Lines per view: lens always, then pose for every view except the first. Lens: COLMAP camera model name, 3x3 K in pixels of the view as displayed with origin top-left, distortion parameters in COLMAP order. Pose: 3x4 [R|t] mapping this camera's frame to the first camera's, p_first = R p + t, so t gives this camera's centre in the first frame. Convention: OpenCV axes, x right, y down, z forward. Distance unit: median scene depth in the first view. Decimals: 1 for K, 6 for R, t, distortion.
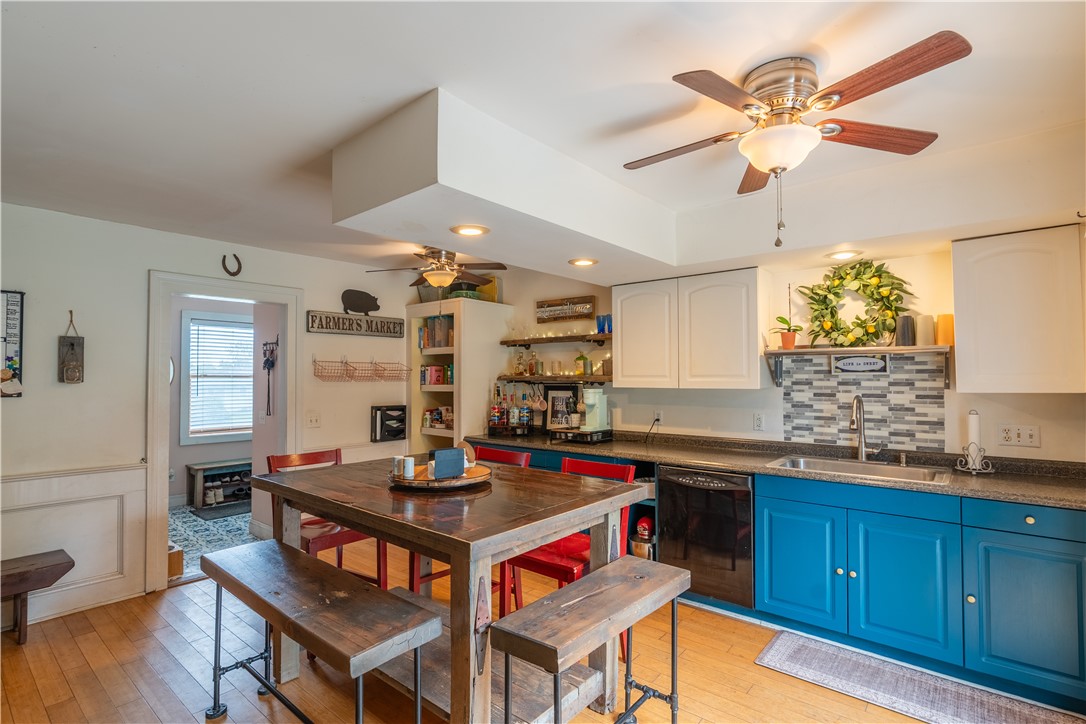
lens RADIAL K [[510.5, 0, 552.4], [0, 510.5, 367.1], [0, 0, 1]] dist [-0.002373, -0.000691]
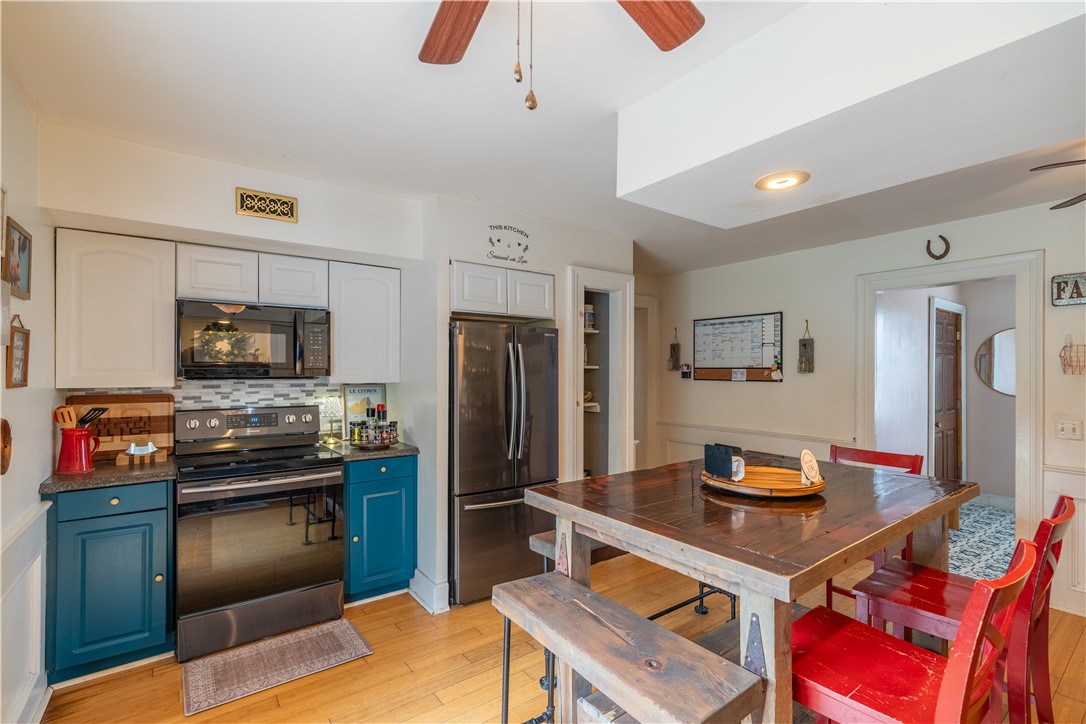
lens RADIAL K [[510.5, 0, 552.5], [0, 510.5, 365.7], [0, 0, 1]] dist [-0.002373, -0.000691]
pose [[-0.228025, -0.008529, -0.973618, 0.567818], [0.019535, 0.999720, -0.013333, 0.017256], [0.973459, -0.022060, -0.227795, 0.684389]]
